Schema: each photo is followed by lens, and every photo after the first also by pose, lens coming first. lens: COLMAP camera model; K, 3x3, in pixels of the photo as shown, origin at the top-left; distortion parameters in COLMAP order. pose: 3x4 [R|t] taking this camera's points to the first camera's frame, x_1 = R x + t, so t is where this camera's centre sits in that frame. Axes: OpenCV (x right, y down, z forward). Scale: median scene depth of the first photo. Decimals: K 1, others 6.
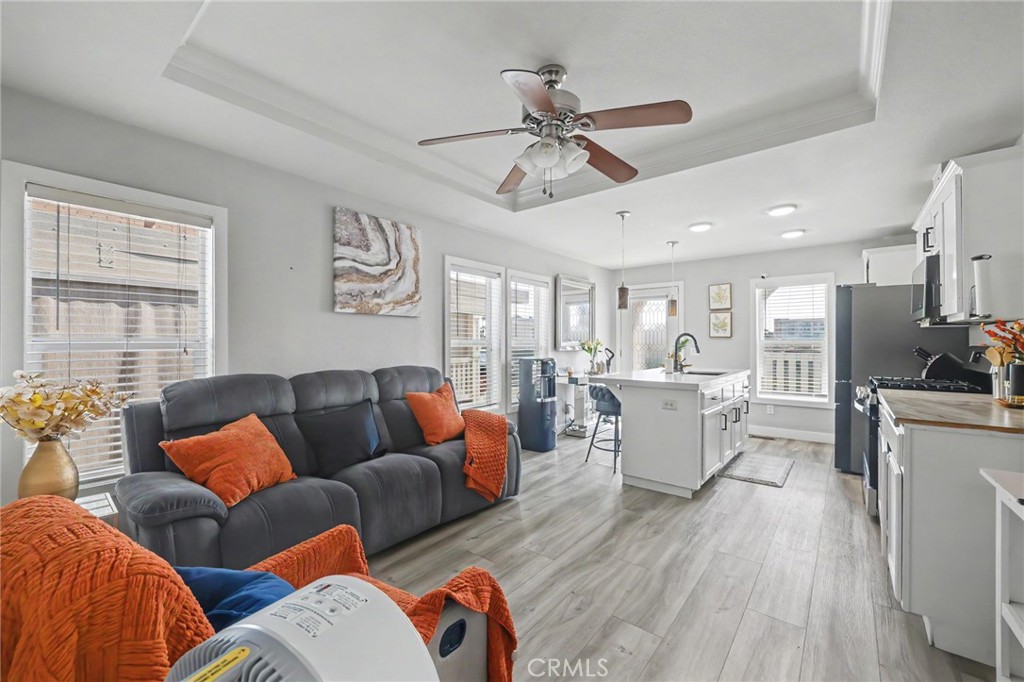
lens RADIAL K [[416.5, 0, 511.6], [0, 416.5, 341.4], [0, 0, 1]] dist [0.009487, -0.000490]
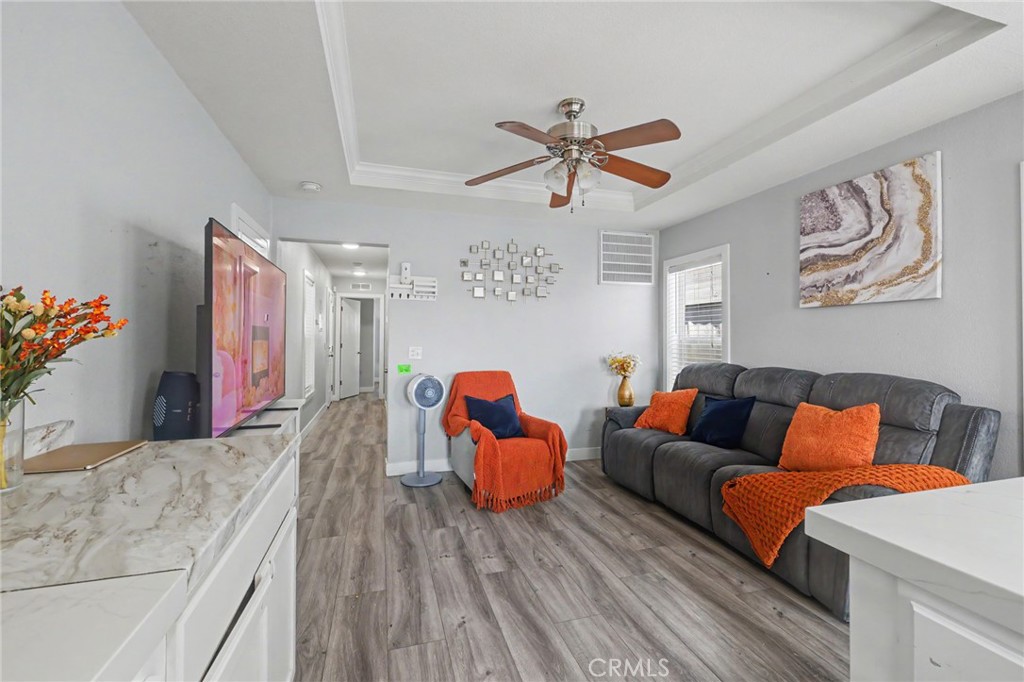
lens RADIAL K [[430.6, 0, 506.5], [0, 430.6, 332.9], [0, 0, 1]] dist [0.001272, -0.000646]
pose [[-0.570013, -0.012840, -0.821536, 0.692758], [-0.000820, 0.999886, -0.015059, 0.001703], [0.821635, -0.007910, -0.569958, 0.908767]]
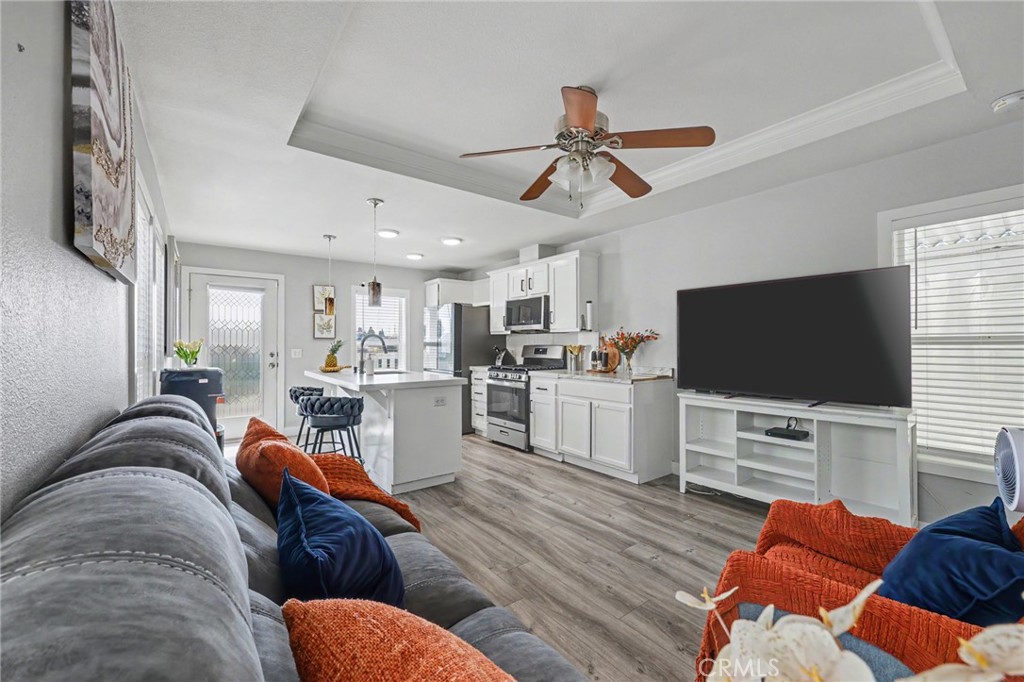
lens RADIAL K [[416.5, 0, 512.0], [0, 416.5, 337.8], [0, 0, 1]] dist [0.009487, -0.000490]
pose [[0.243447, 0.016006, 0.969782, -0.597139], [-0.000613, 0.999866, -0.016348, 0.006881], [-0.969914, 0.003386, 0.243424, 0.542329]]
